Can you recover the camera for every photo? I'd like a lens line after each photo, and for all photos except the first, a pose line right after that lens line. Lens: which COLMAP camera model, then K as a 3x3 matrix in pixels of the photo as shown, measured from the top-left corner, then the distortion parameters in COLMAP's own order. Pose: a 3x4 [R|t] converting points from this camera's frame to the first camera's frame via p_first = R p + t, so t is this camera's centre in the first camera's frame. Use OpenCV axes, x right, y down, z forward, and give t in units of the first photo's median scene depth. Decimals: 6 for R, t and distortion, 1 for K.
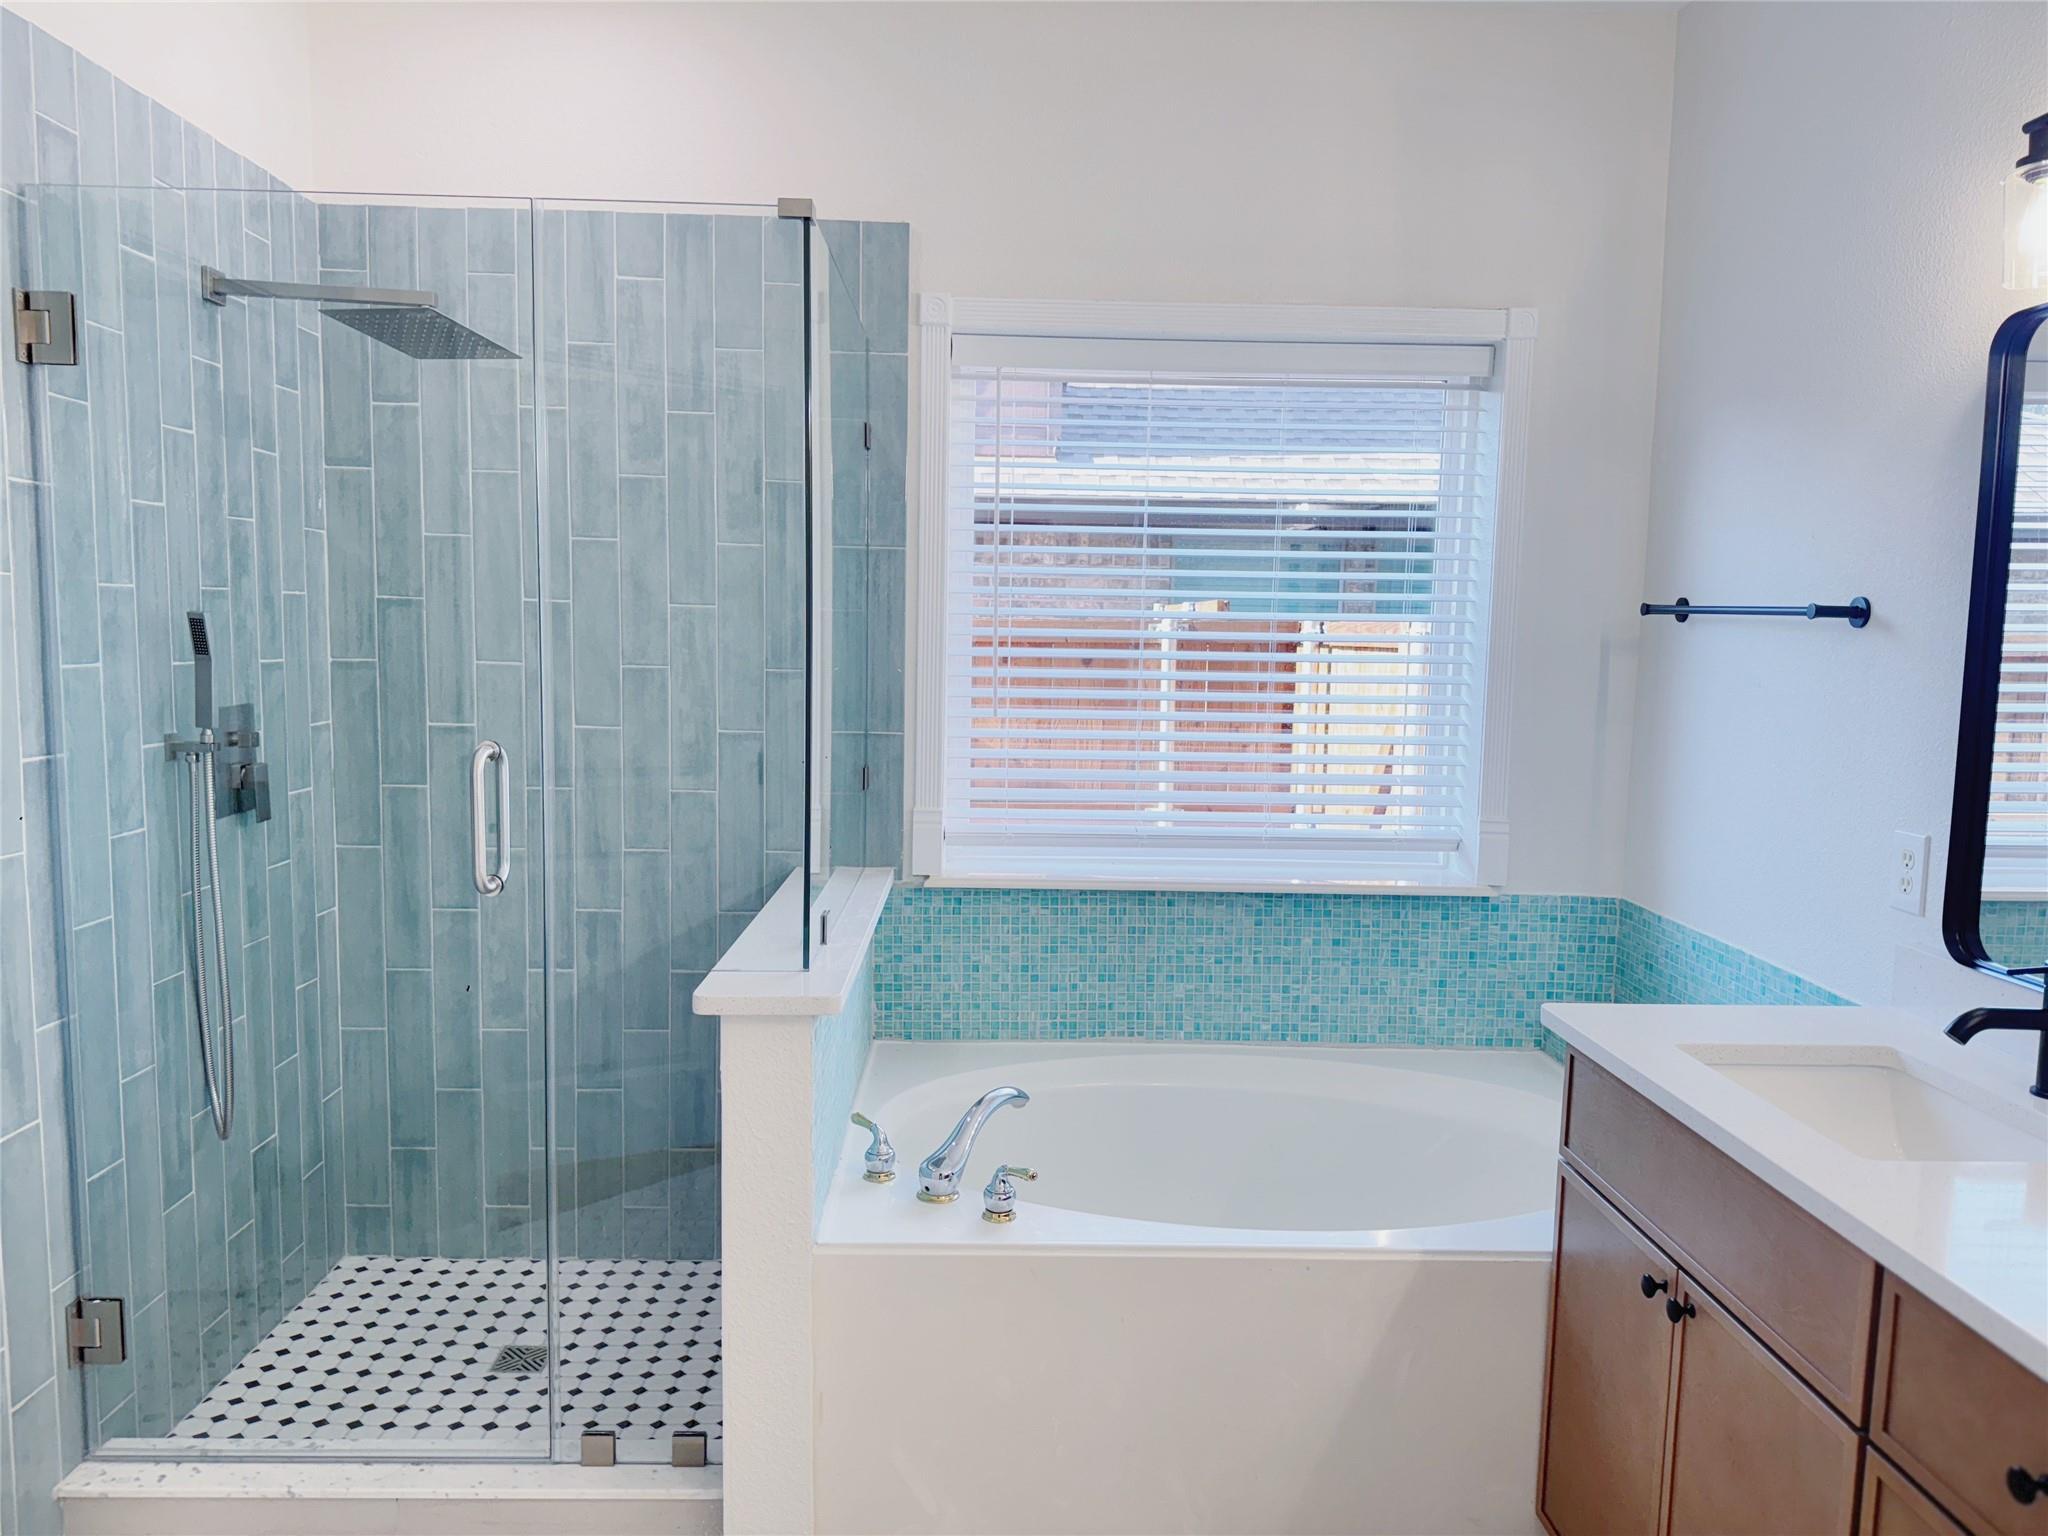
lens RADIAL K [[1450.2, 0, 1026.0], [0, 1450.2, 779.1], [0, 0, 1]] dist [0.007430, -0.009488]
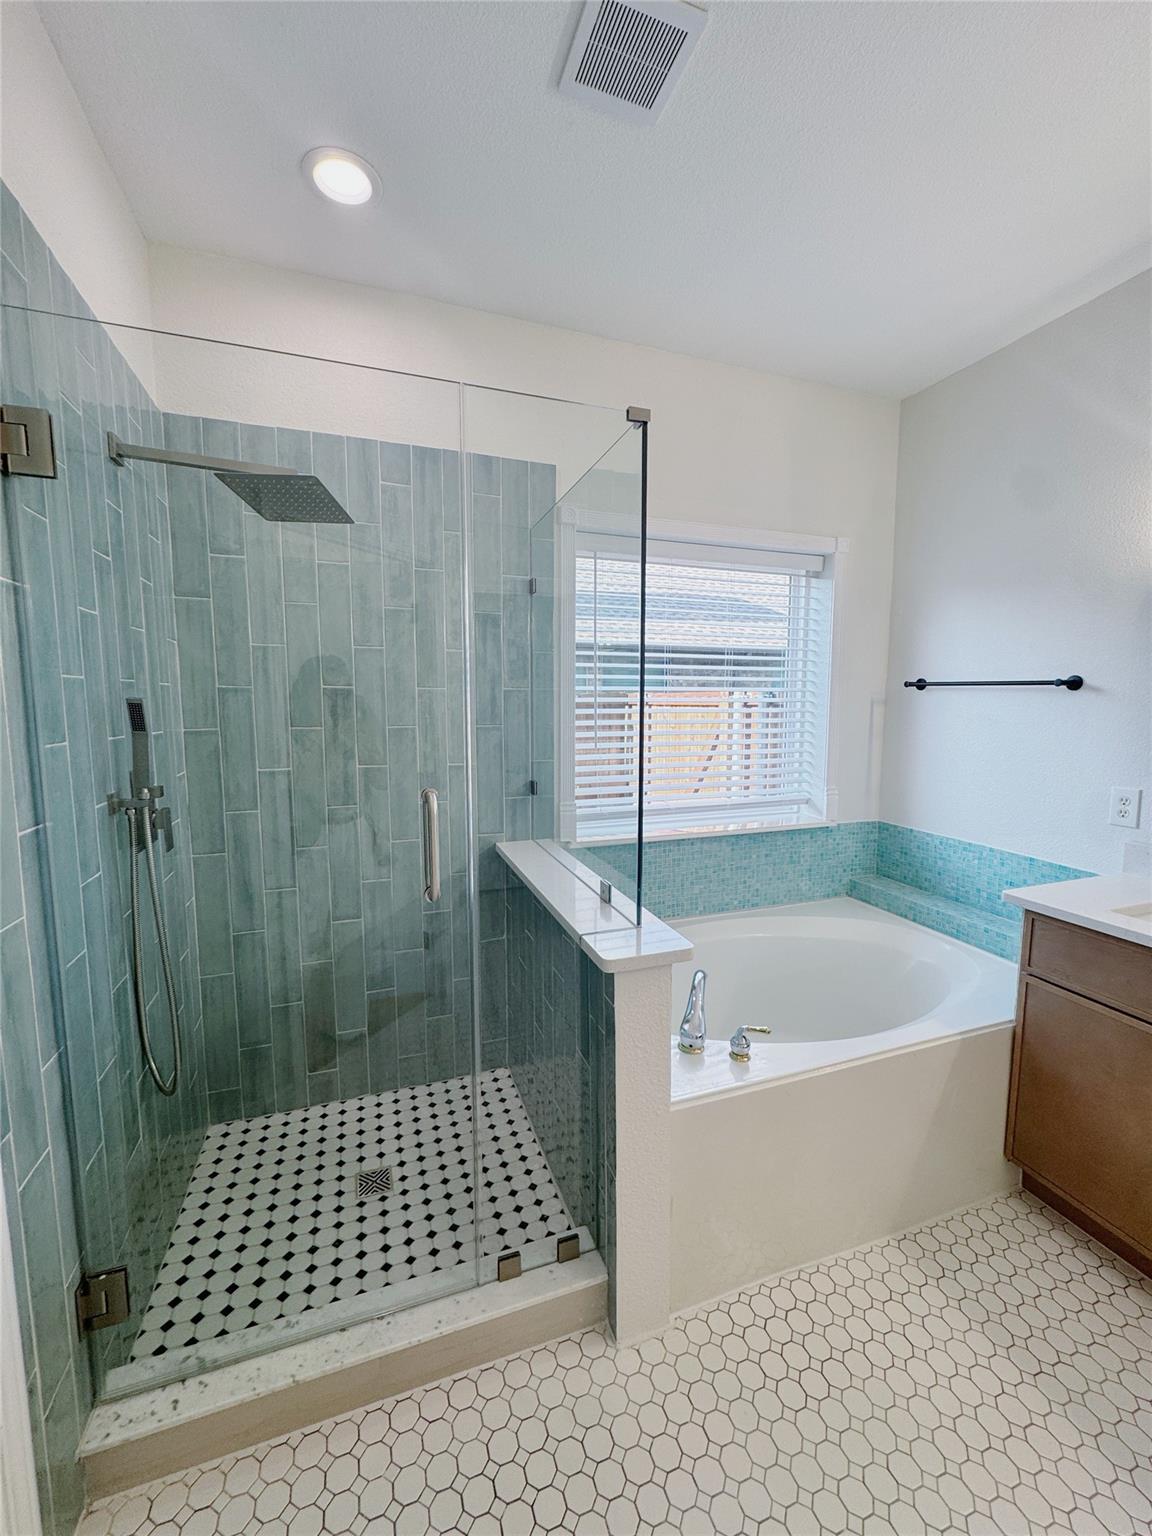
lens RADIAL K [[613.8, 0, 578.0], [0, 613.8, 767.7], [0, 0, 1]] dist [-0.002635, -0.000064]
pose [[0.951733, -0.053507, 0.302226, -0.310355], [0.051803, 0.998564, 0.013658, -0.034852], [-0.302523, 0.002657, 0.953138, 0.313124]]
